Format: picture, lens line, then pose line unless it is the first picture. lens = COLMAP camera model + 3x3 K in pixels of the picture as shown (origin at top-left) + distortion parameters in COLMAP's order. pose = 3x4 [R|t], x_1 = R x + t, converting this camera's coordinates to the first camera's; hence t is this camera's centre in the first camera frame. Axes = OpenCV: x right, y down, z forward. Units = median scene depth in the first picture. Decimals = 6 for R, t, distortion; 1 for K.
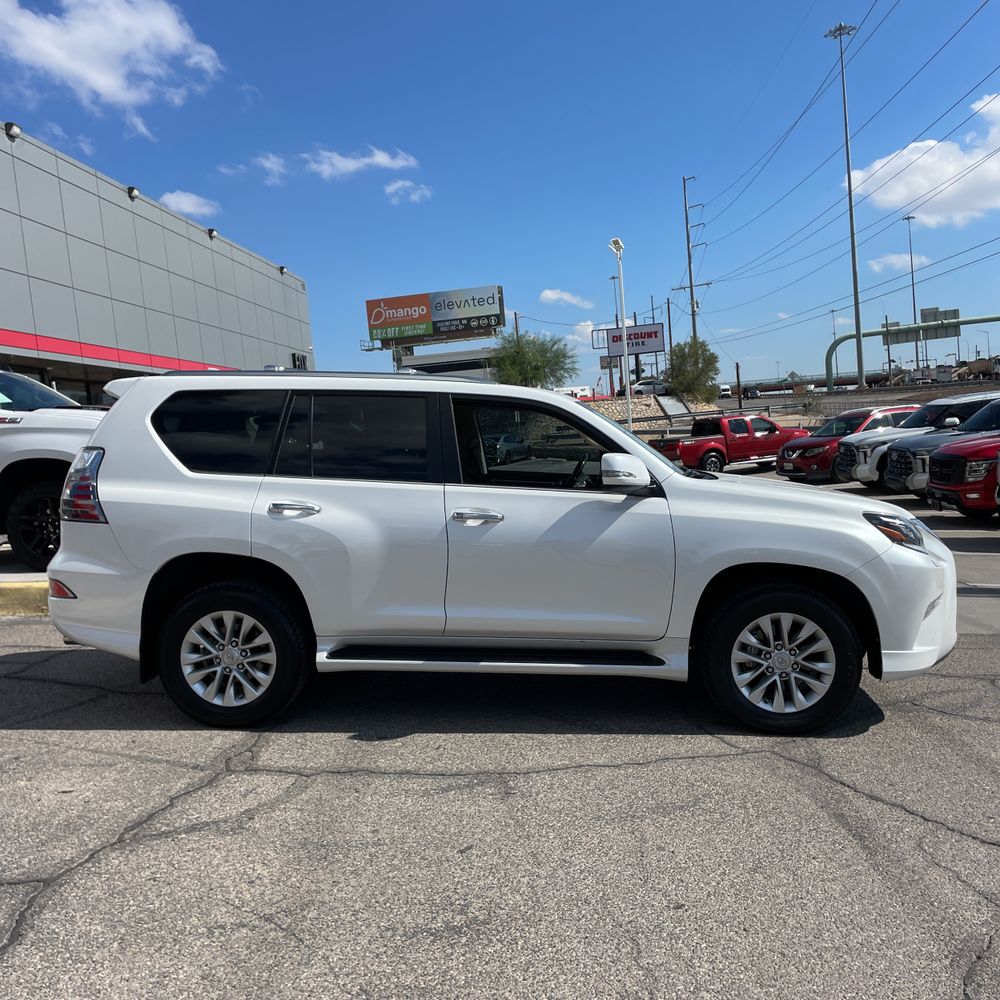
lens RADIAL K [[1012.7, 0, 499.2], [0, 1012.7, 508.9], [0, 0, 1]] dist [0.036492, 0.000000]
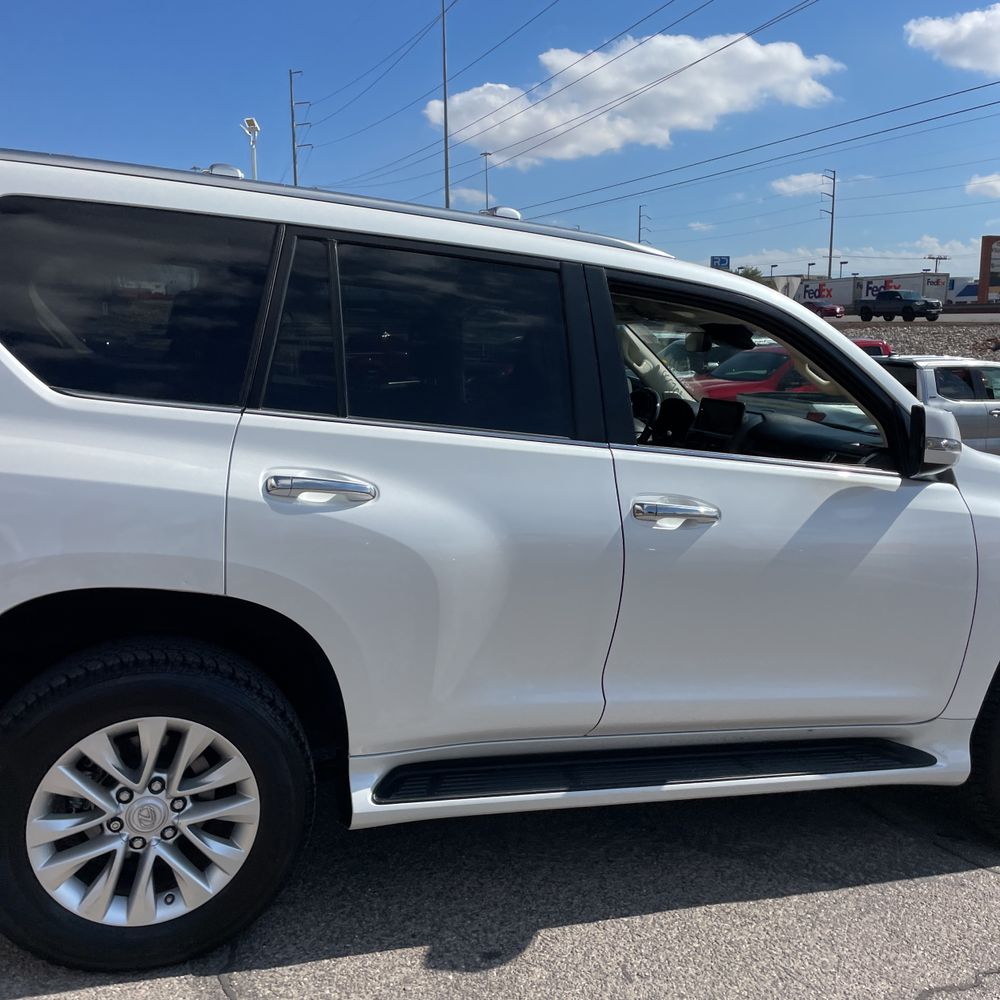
lens RADIAL K [[1012.7, 0, 491.5], [0, 1012.7, 499.9], [0, 0, 1]] dist [0.036492, 0.000000]
pose [[0.917733, 0.014687, 0.396927, -0.309320], [-0.045215, 0.996683, 0.067661, -0.028901], [-0.394617, -0.080042, 0.915353, 0.550393]]
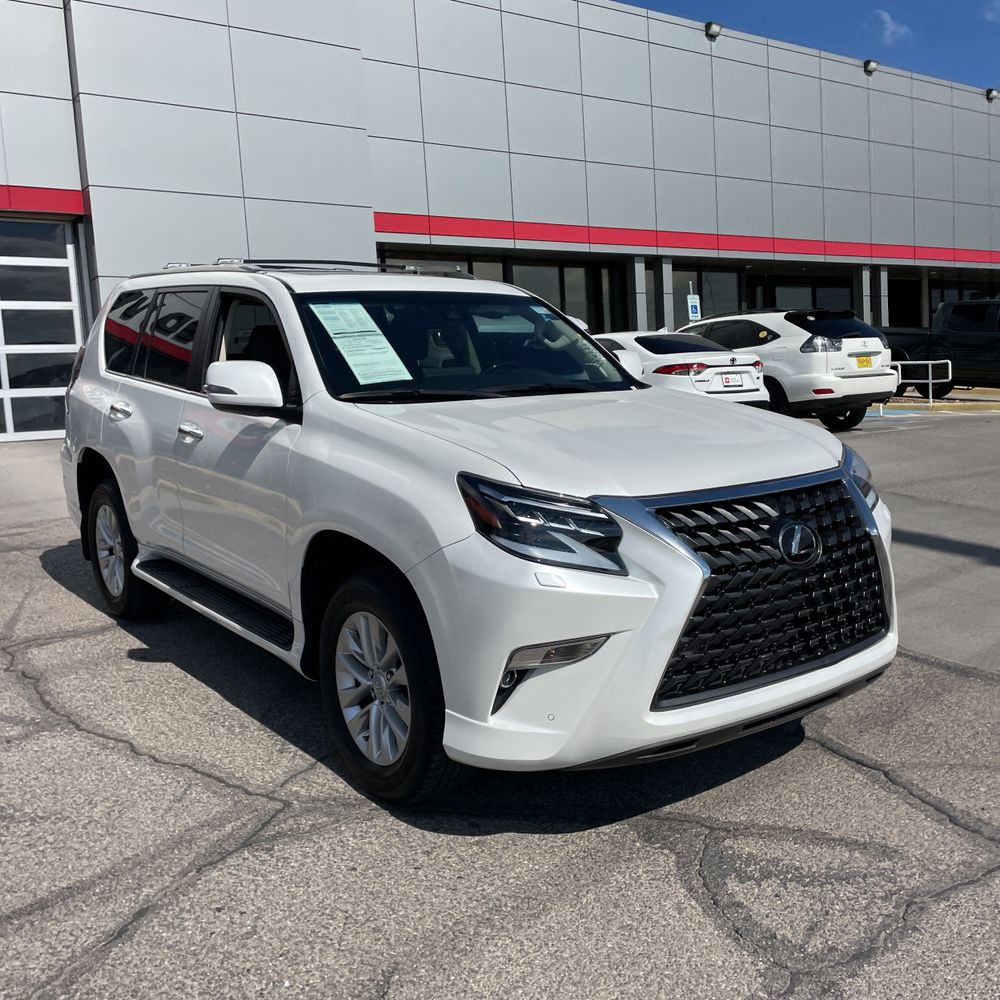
lens RADIAL K [[1012.7, 0, 502.7], [0, 1012.7, 496.8], [0, 0, 1]] dist [0.036492, 0.000000]
pose [[0.660404, 0.117326, -0.741688, 0.781595], [-0.050768, 0.992434, 0.111788, -0.047380], [0.749193, -0.036171, 0.661364, 0.613124]]
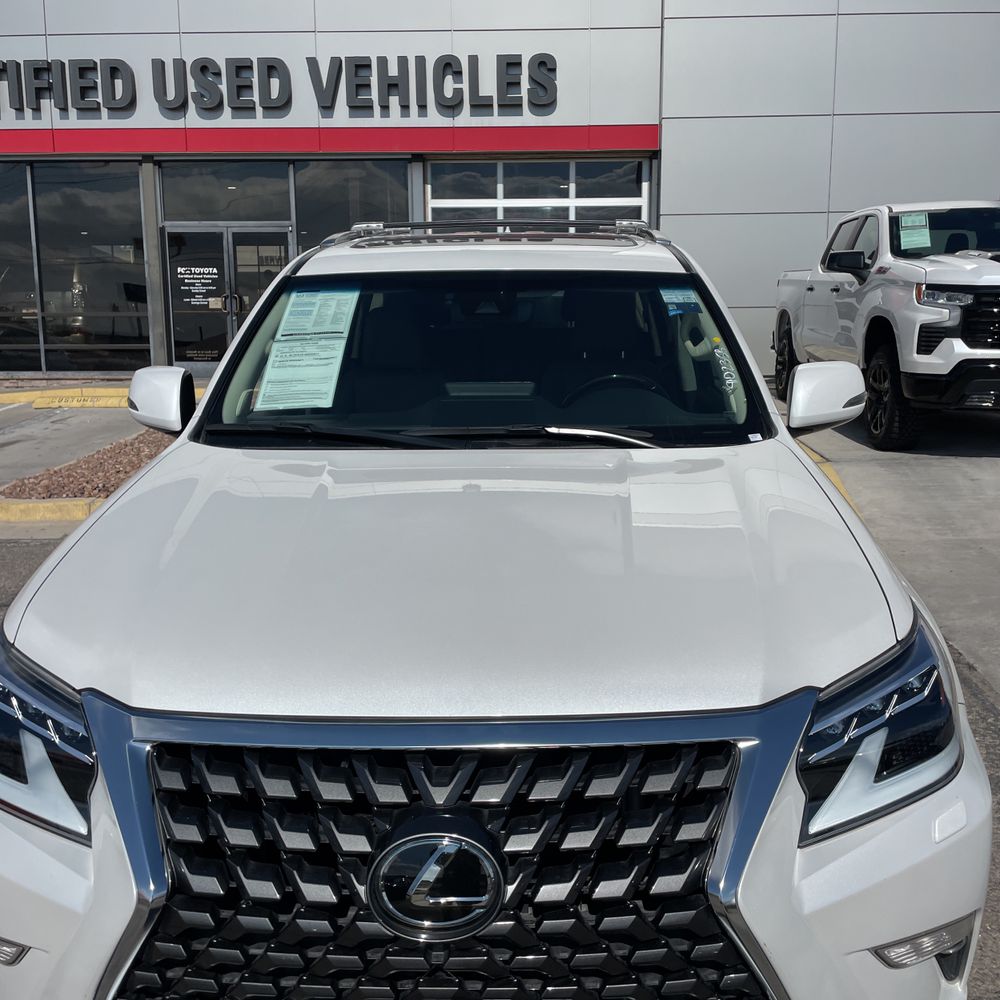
lens RADIAL K [[1012.7, 0, 524.7], [0, 1012.7, 513.1], [0, 0, 1]] dist [0.036492, 0.000000]
pose [[0.047514, 0.242875, -0.968893, 0.703109], [-0.069403, 0.968447, 0.239360, -0.125287], [0.996457, 0.055871, 0.062871, 1.122772]]
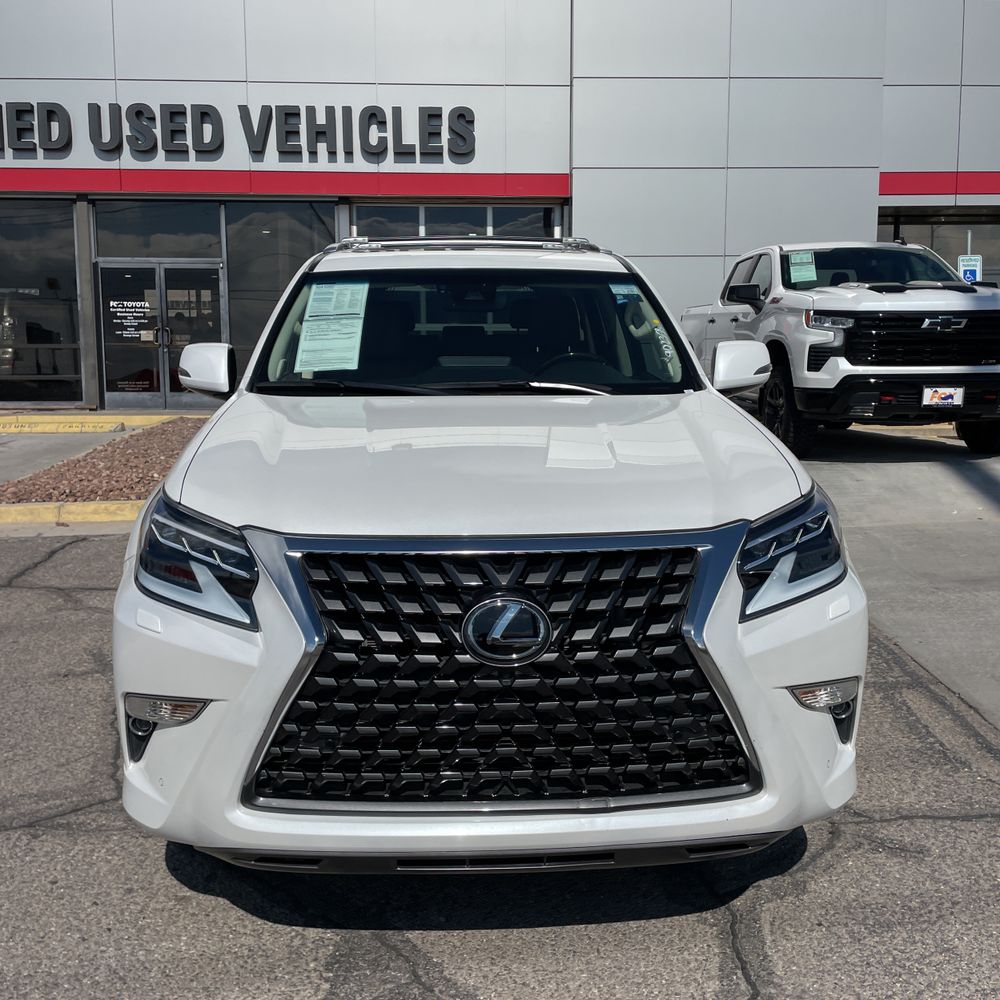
lens RADIAL K [[1012.7, 0, 503.3], [0, 1012.7, 516.1], [0, 0, 1]] dist [0.036492, 0.000000]
pose [[0.121859, 0.199131, -0.972367, 0.848627], [-0.075268, 0.978701, 0.190995, -0.085862], [0.989689, 0.049914, 0.134252, 1.063881]]
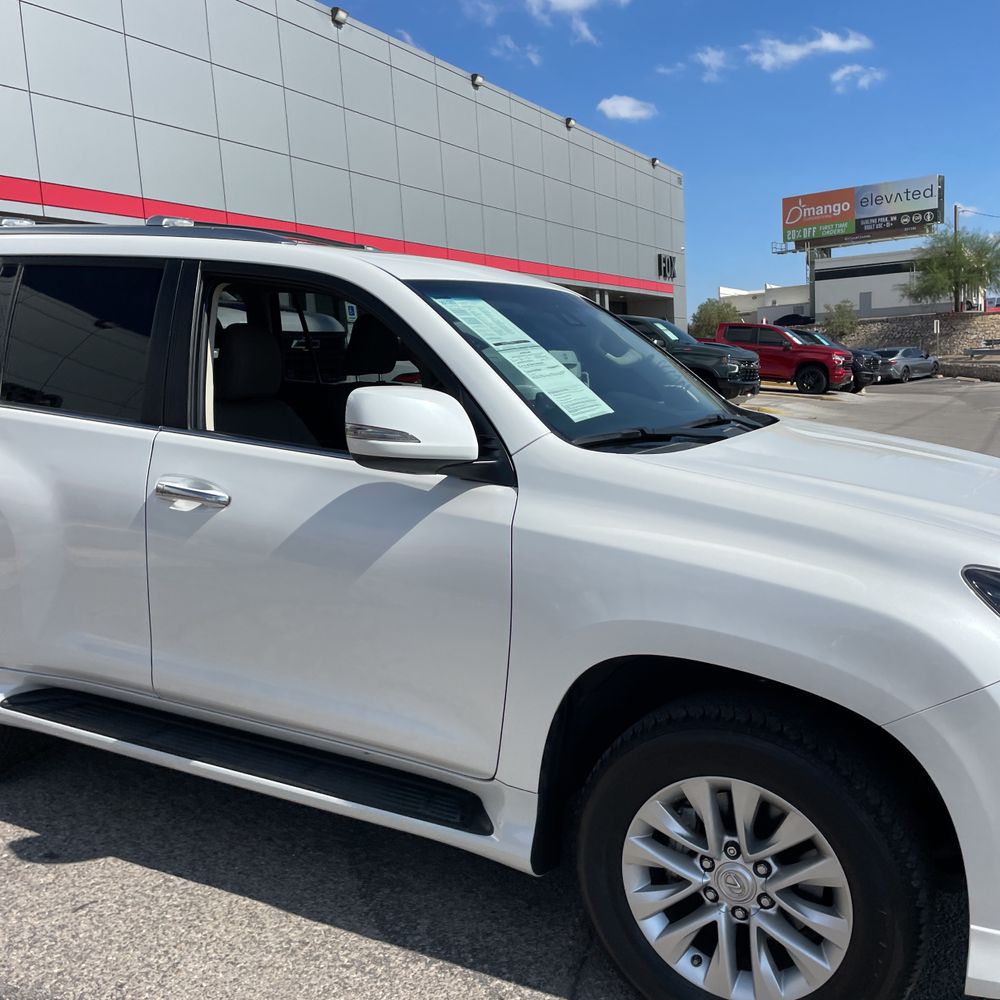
lens RADIAL K [[1012.7, 0, 519.5], [0, 1012.7, 505.0], [0, 0, 1]] dist [0.036492, 0.000000]
pose [[0.924210, 0.085585, -0.372171, 0.332001], [-0.053576, 0.993983, 0.095534, -0.046658], [0.378108, -0.068354, 0.923235, 0.557221]]
